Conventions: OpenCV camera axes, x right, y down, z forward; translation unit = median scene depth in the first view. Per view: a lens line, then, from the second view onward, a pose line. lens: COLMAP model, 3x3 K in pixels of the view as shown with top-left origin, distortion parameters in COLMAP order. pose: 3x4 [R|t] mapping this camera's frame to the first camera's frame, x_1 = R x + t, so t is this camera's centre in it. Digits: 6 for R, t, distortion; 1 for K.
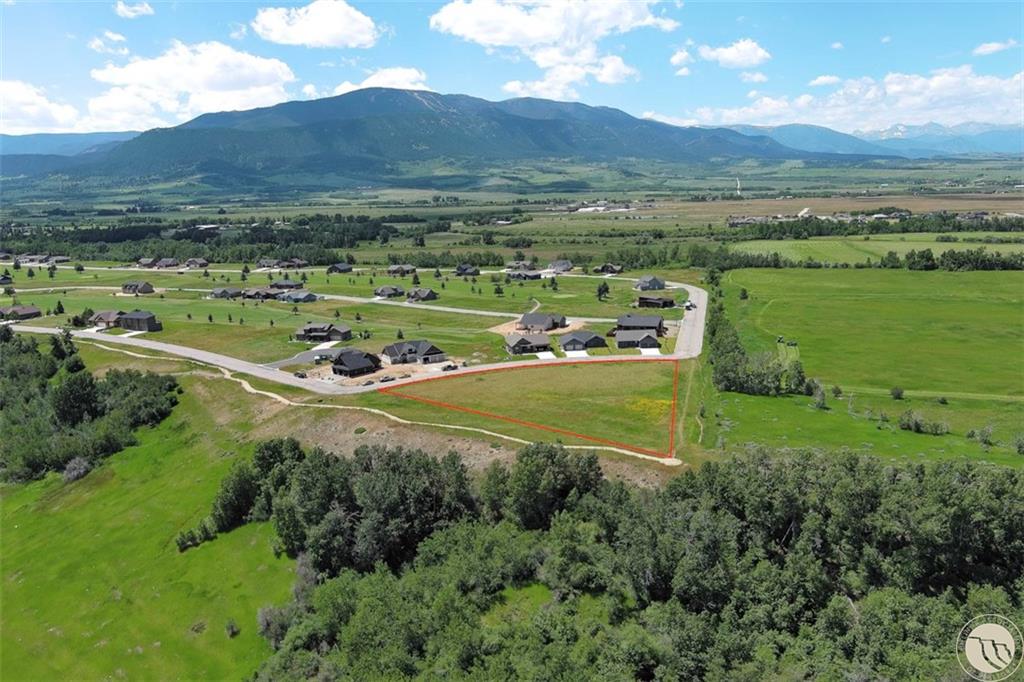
lens RADIAL K [[830.8, 0, 512.0], [0, 830.8, 341.0], [0, 0, 1]] dist [0.003532, -0.006556]
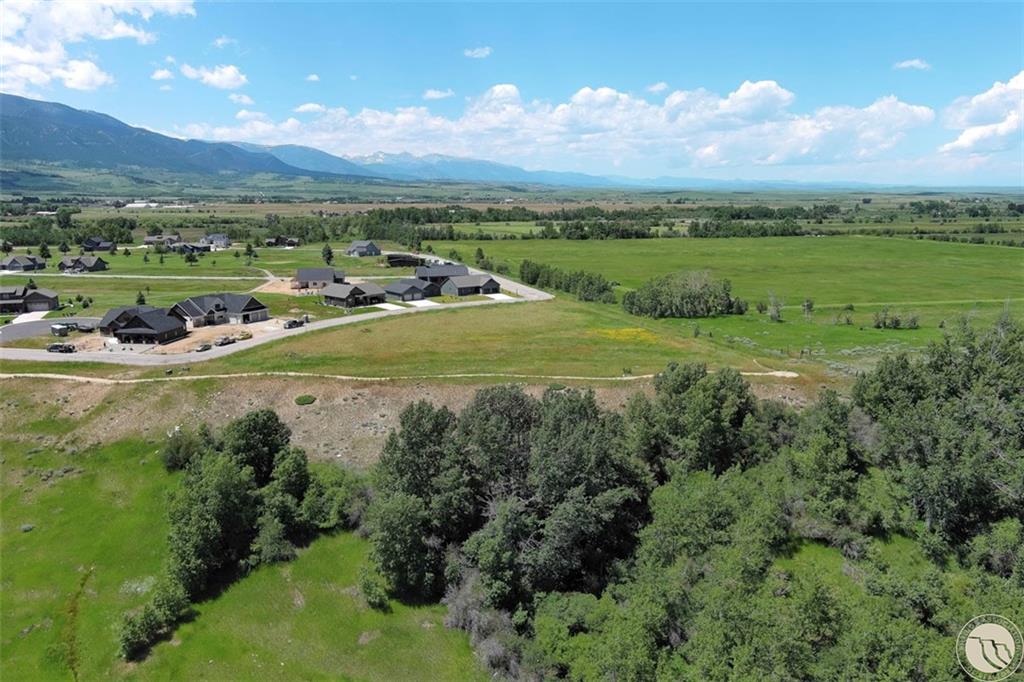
lens RADIAL K [[792.7, 0, 512.0], [0, 792.7, 341.0], [0, 0, 1]] dist [0.023633, -0.014810]
pose [[0.829888, -0.071266, 0.553359, -0.186434], [0.078824, 0.996837, 0.010166, 0.034029], [-0.552333, 0.035181, 0.832881, 0.201709]]
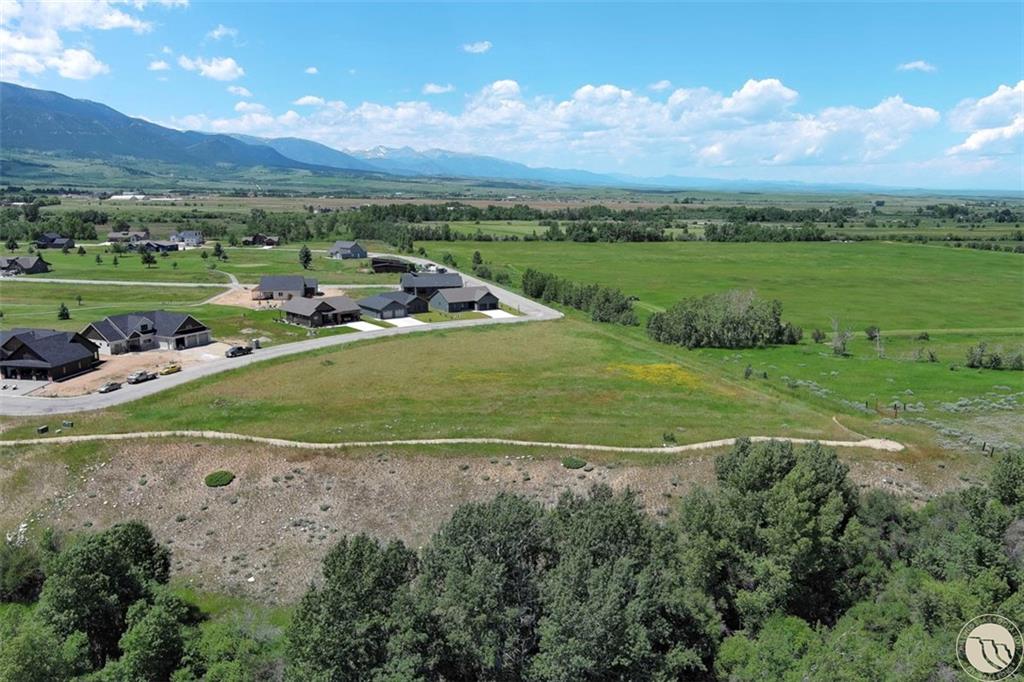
lens RADIAL K [[803.0, 0, 512.0], [0, 803.0, 341.0], [0, 0, 1]] dist [0.022412, -0.015604]
pose [[0.831006, -0.060012, 0.553016, -0.140255], [0.064307, 0.997862, 0.011651, 0.019139], [-0.552533, 0.025881, 0.833089, 0.269119]]
